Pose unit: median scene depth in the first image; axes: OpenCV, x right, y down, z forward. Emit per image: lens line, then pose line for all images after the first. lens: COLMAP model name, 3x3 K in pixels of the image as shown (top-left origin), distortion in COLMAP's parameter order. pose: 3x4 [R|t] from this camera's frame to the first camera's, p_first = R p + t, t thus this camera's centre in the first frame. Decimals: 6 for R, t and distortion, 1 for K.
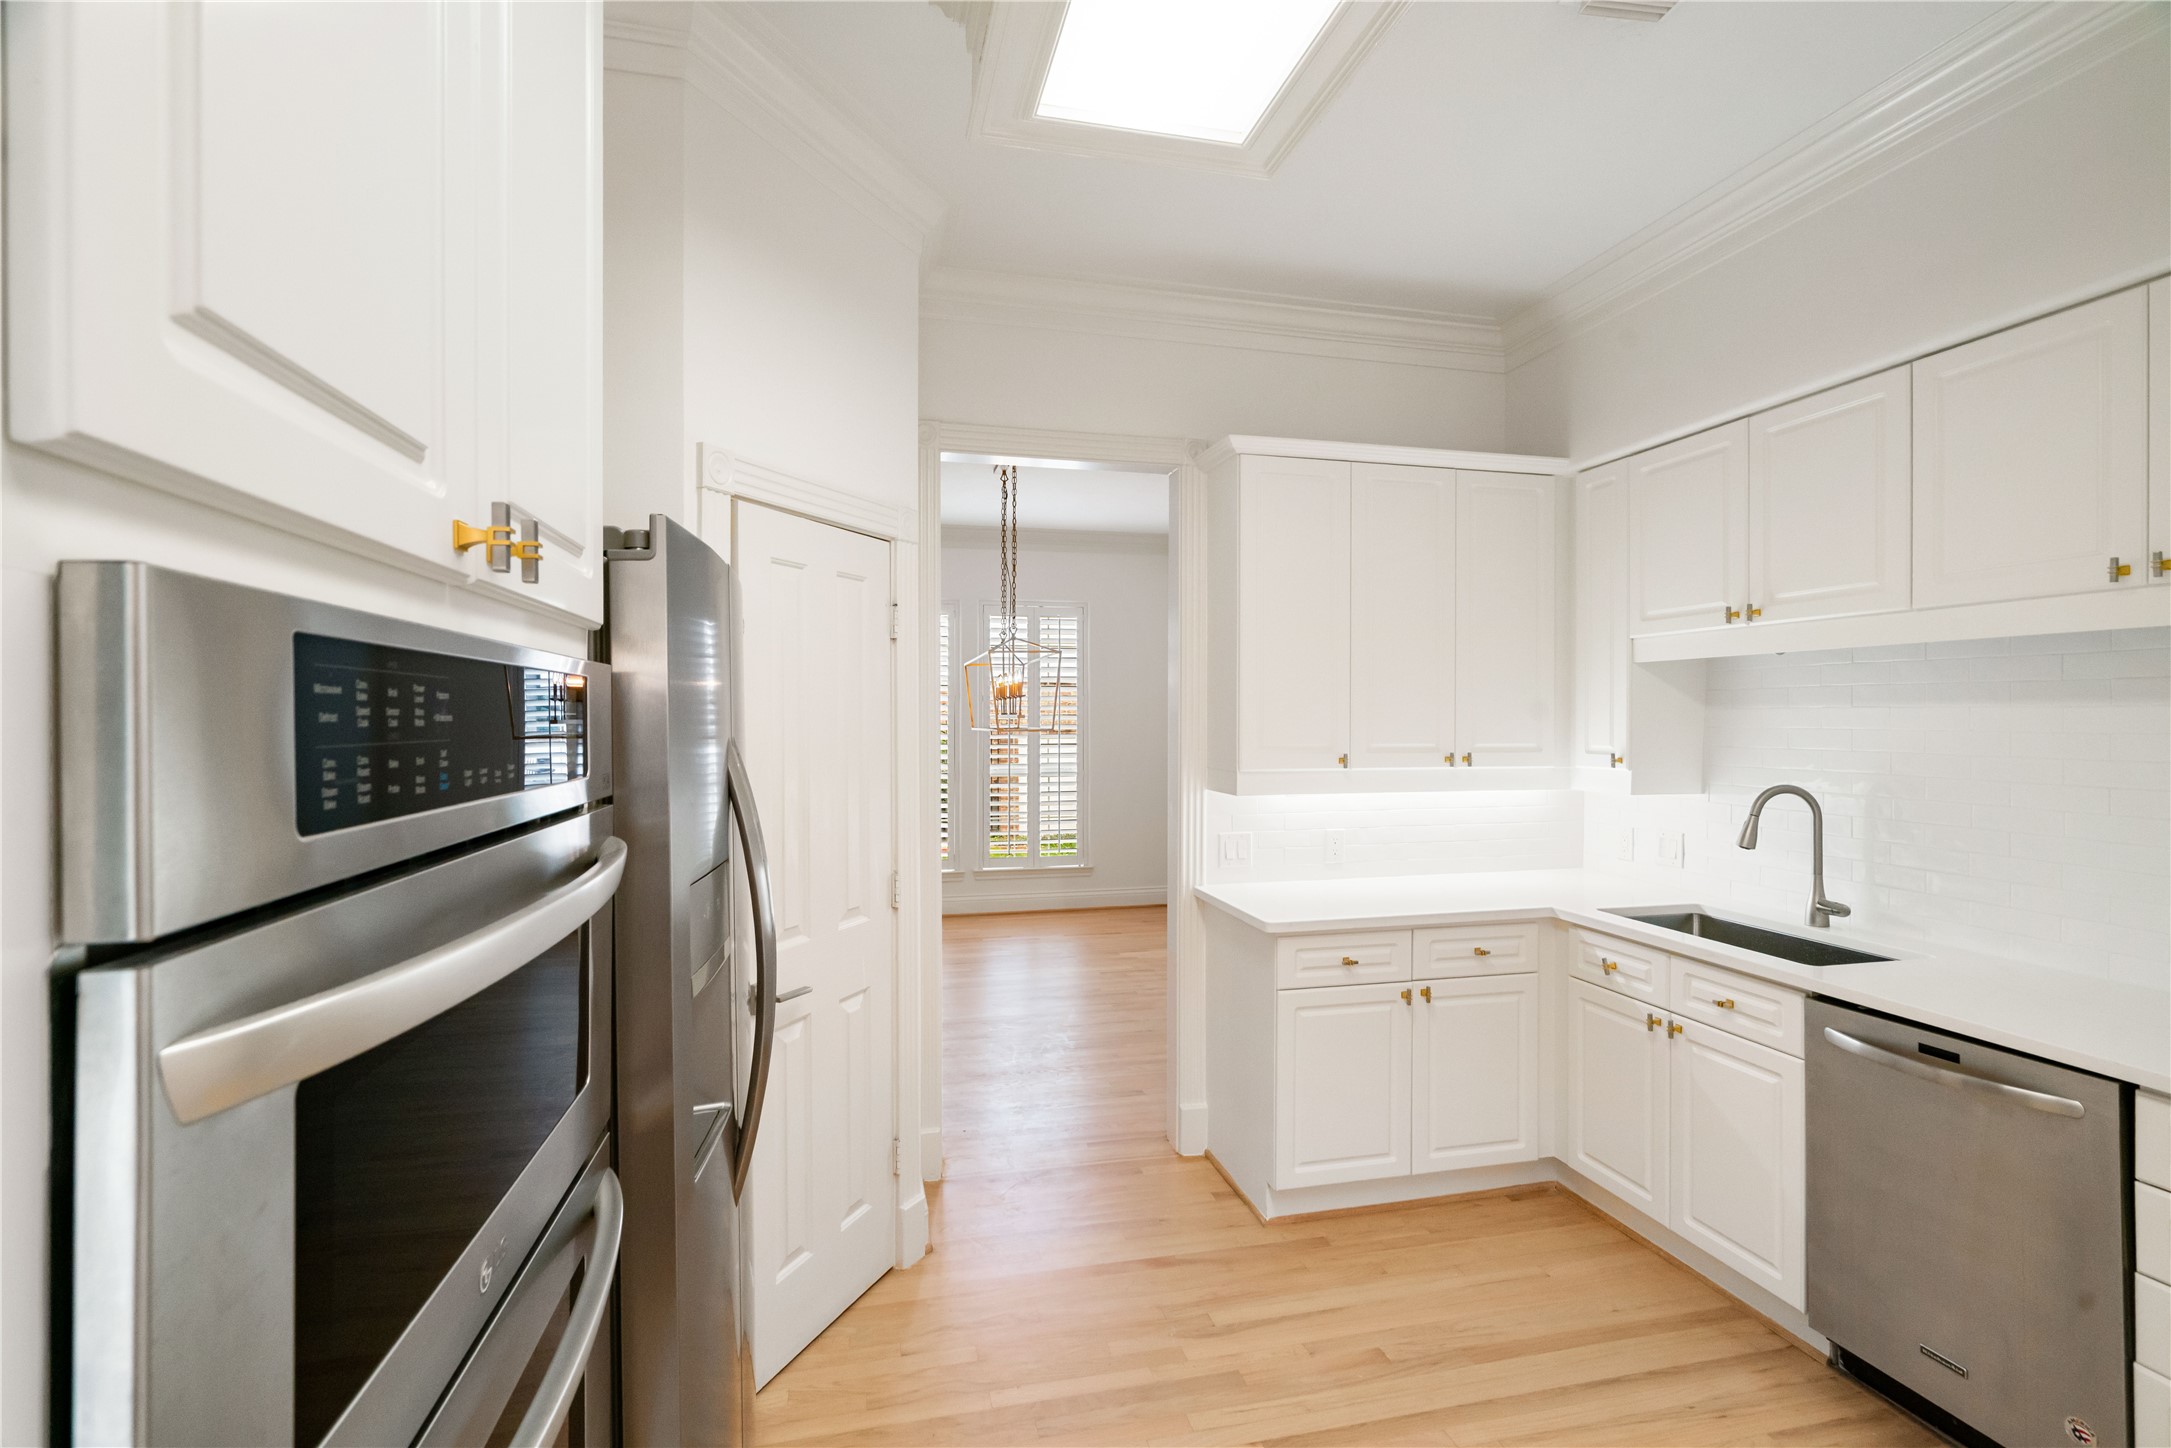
lens RADIAL K [[1001.0, 0, 1091.5], [0, 1001.0, 718.1], [0, 0, 1]] dist [-0.001291, 0.001635]
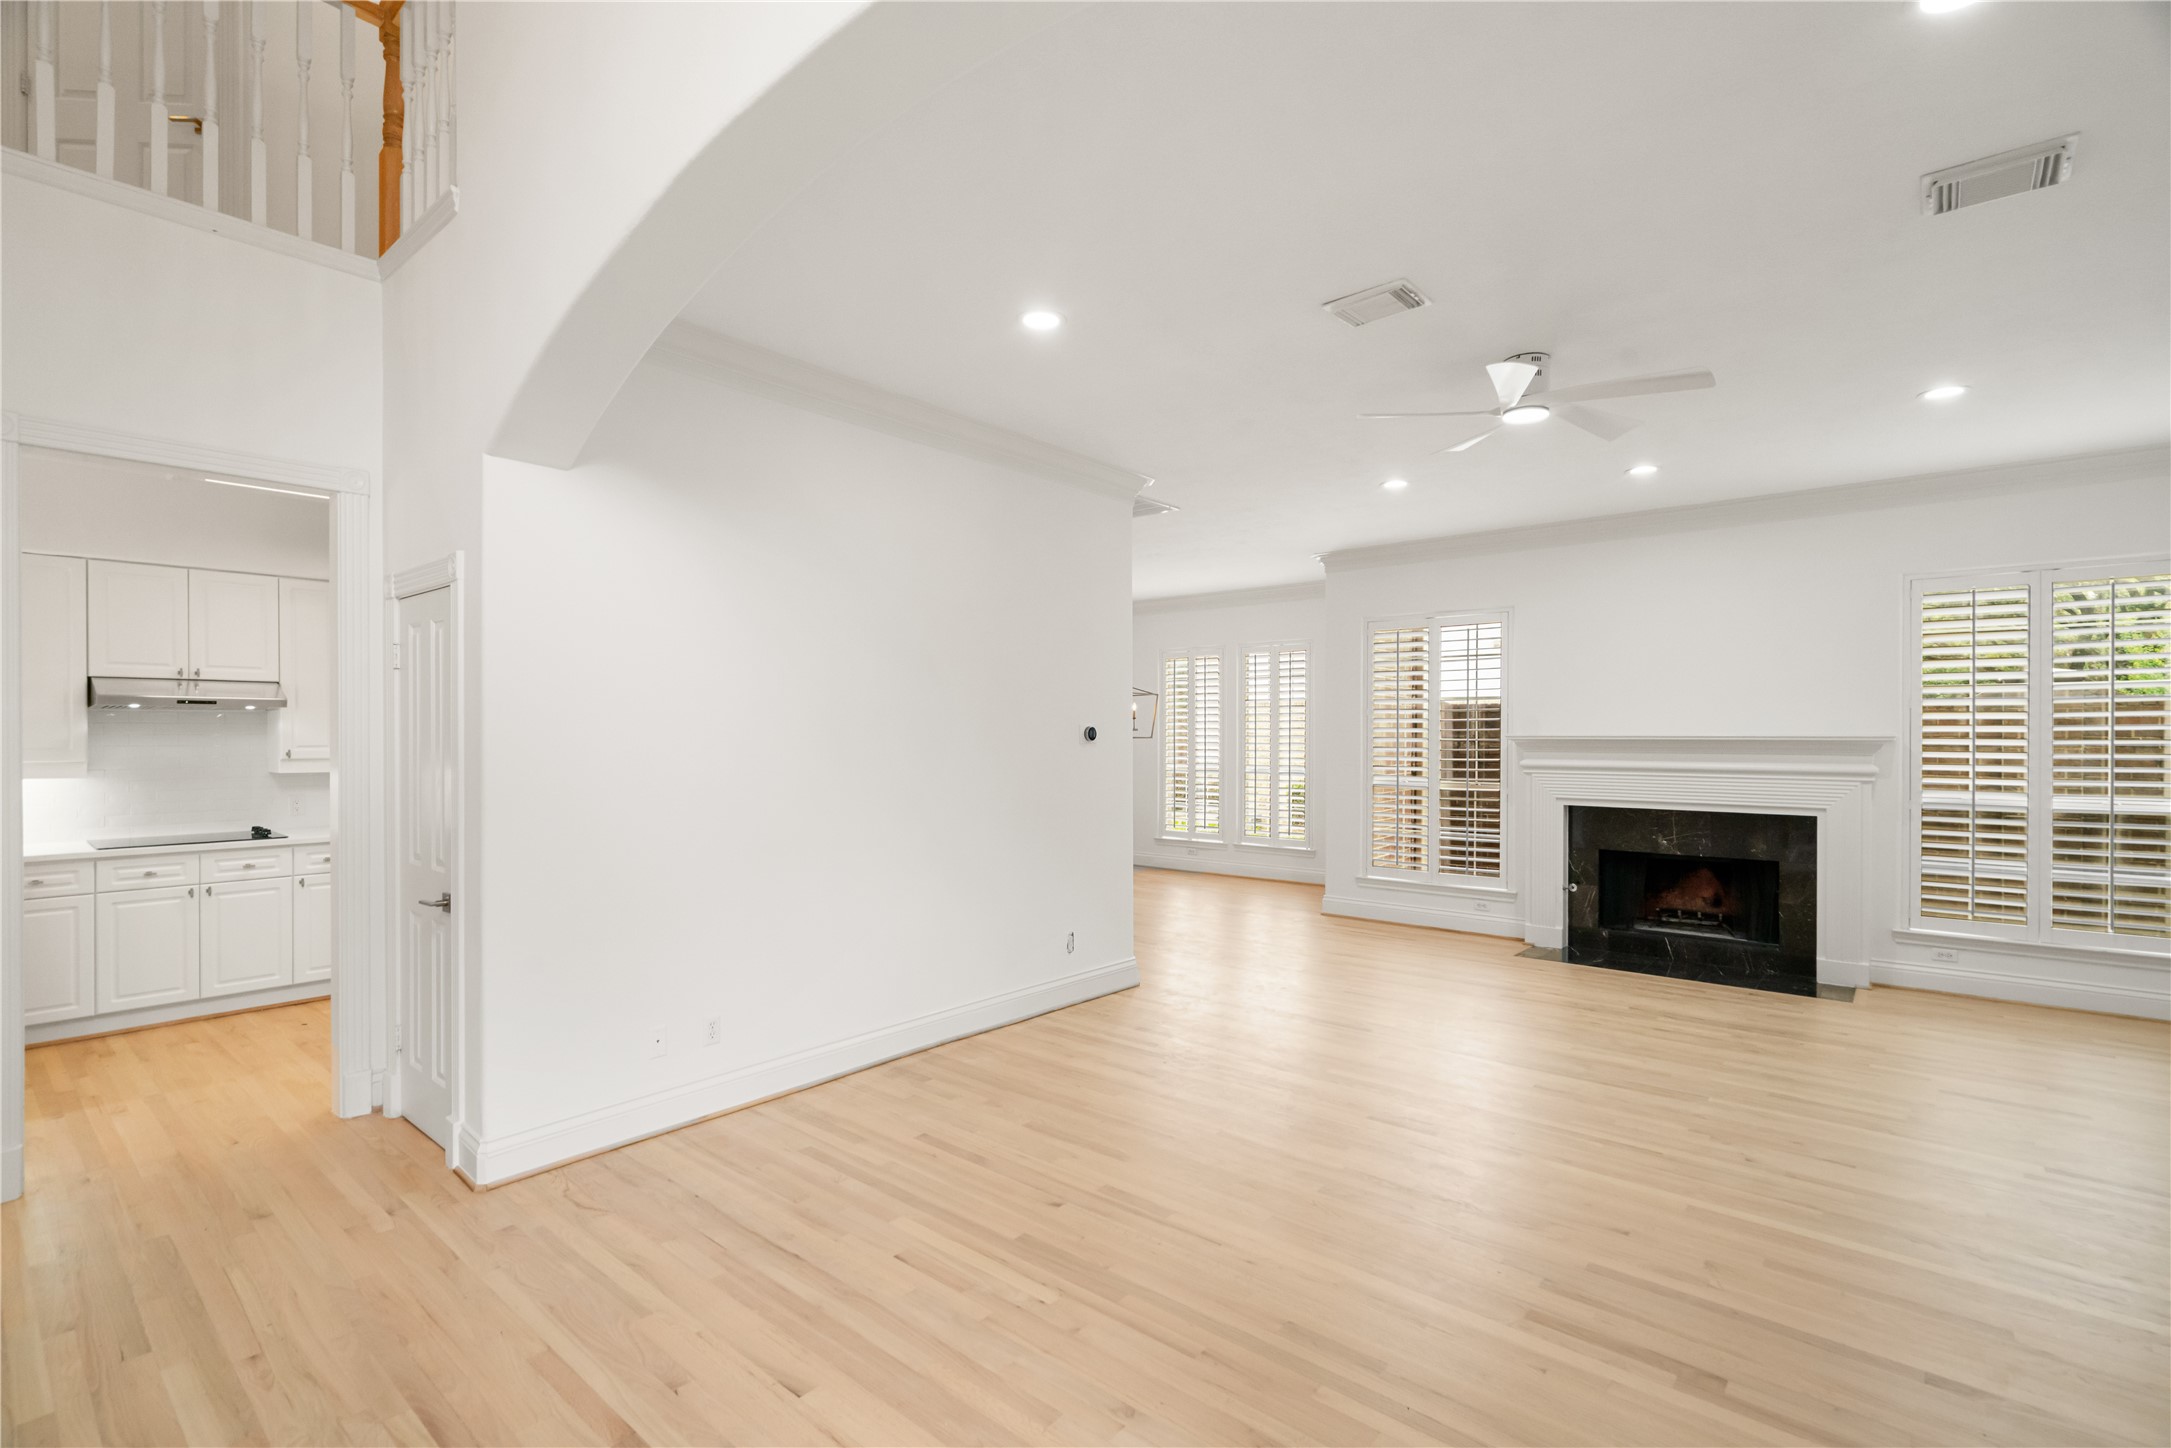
lens RADIAL K [[1001.0, 0, 1088.0], [0, 1001.0, 728.5], [0, 0, 1]] dist [-0.001291, 0.001635]
pose [[0.579875, -0.010370, -0.814640, 2.509677], [0.009358, 0.999938, -0.006067, 0.005677], [0.814652, -0.004105, 0.579936, 0.179513]]
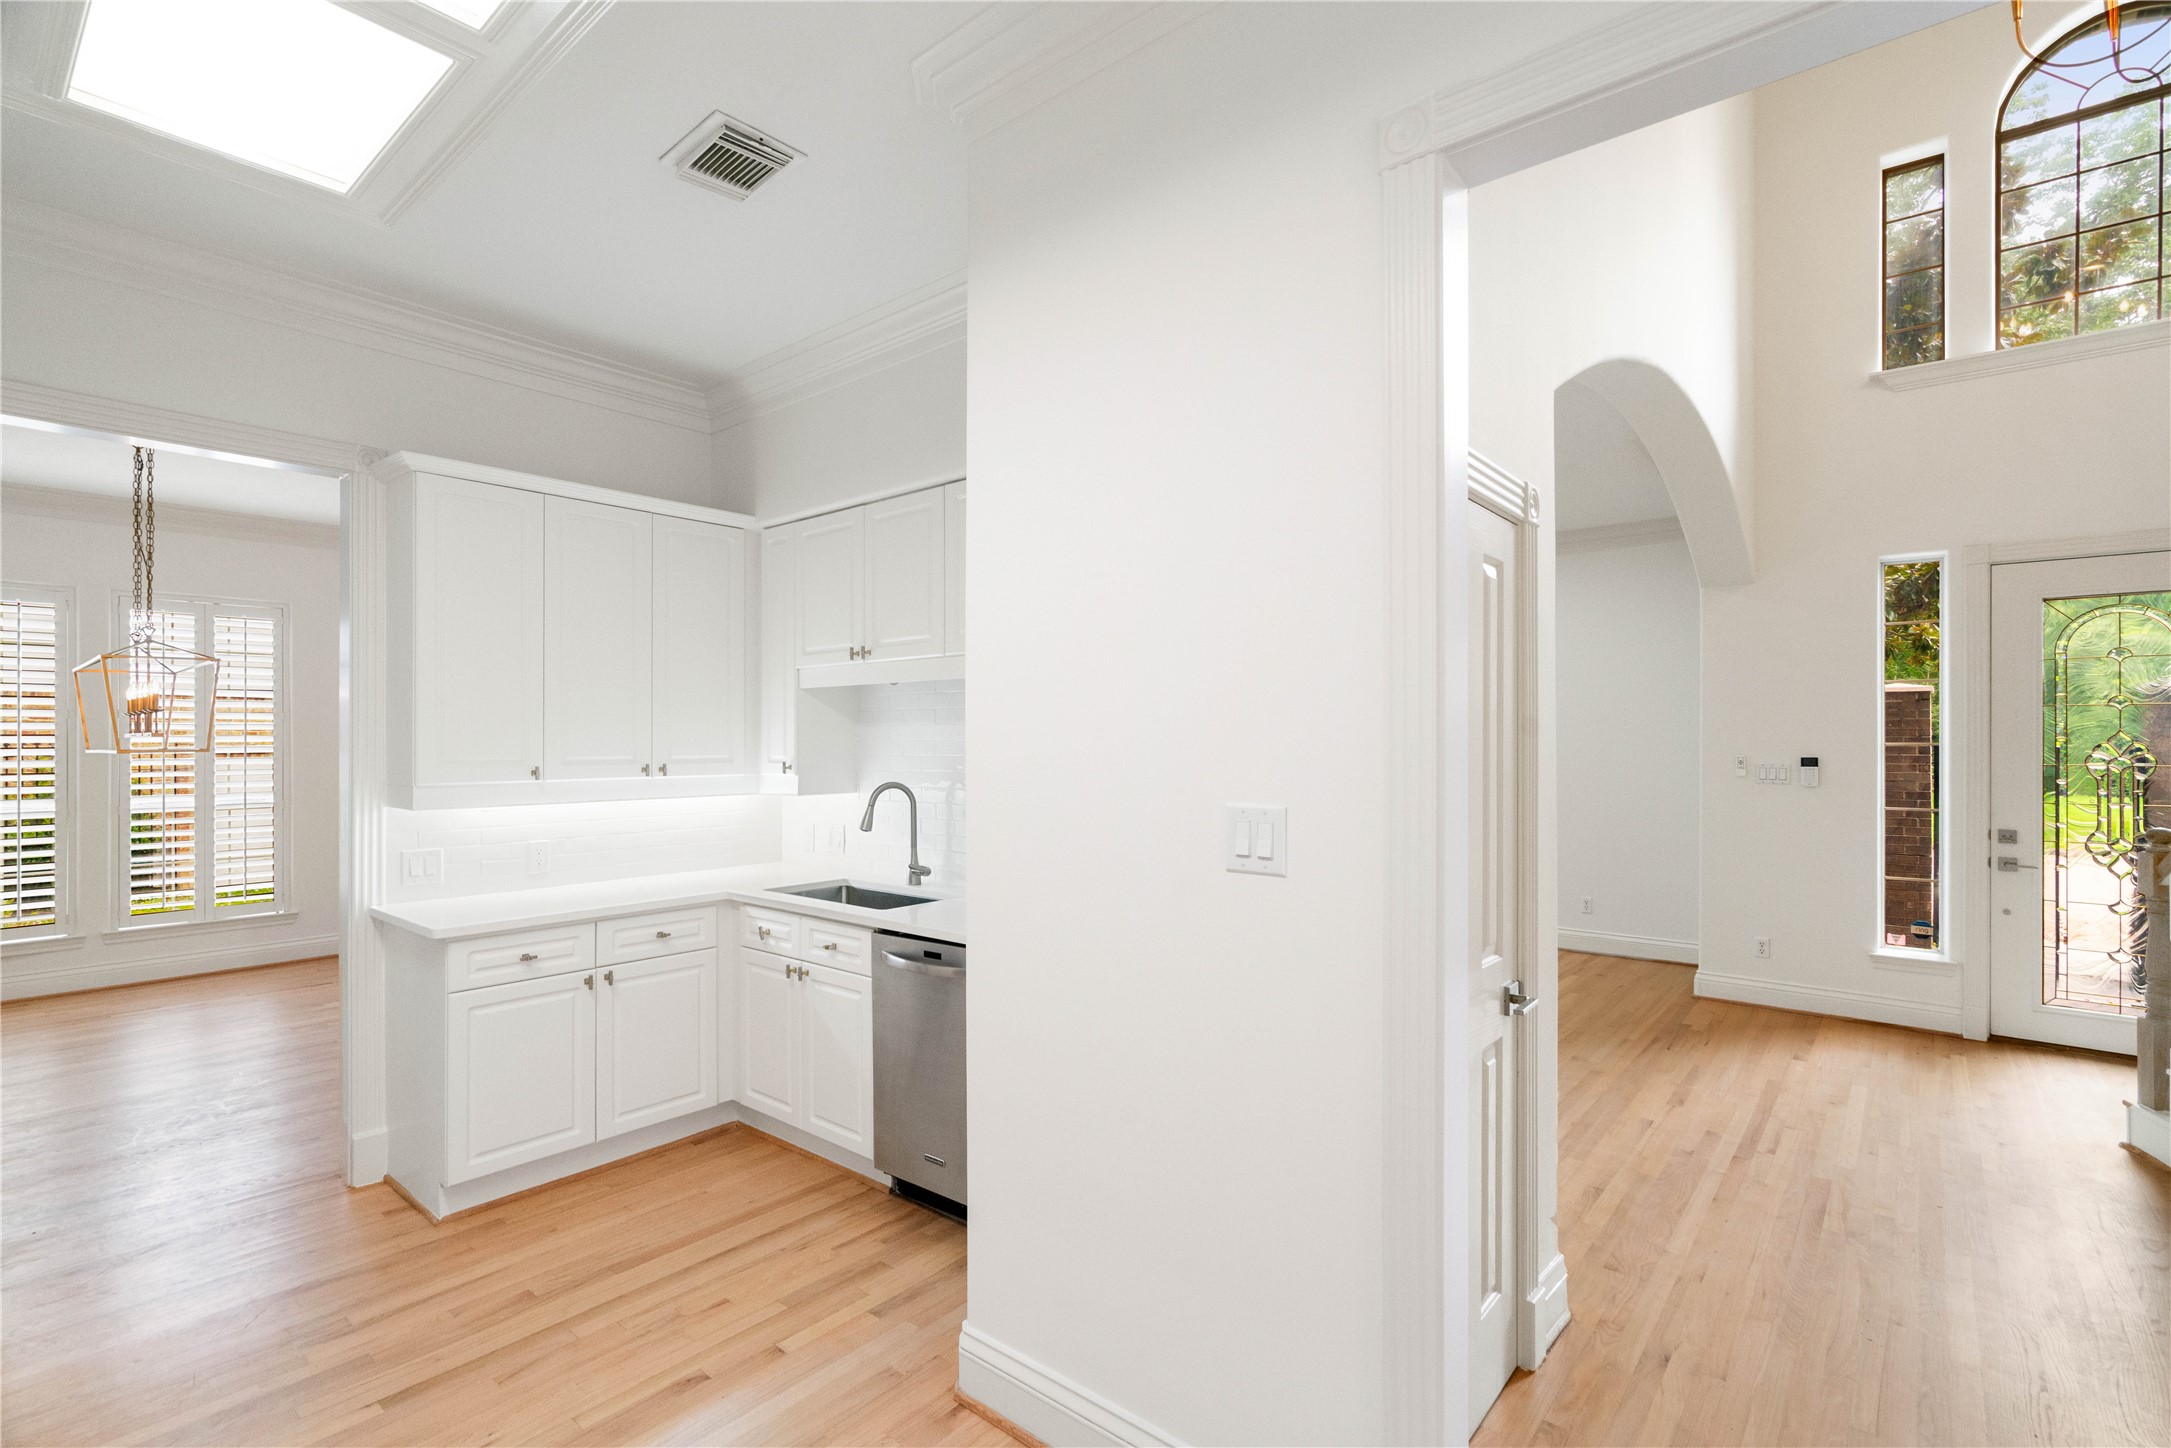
lens RADIAL K [[1001.0, 0, 1096.7], [0, 1001.0, 739.8], [0, 0, 1]] dist [-0.001291, 0.001635]
pose [[0.804608, -0.003895, 0.593794, 0.106864], [0.004720, 0.999989, 0.000164, 0.010307], [-0.593788, 0.002671, 0.804617, -0.227999]]
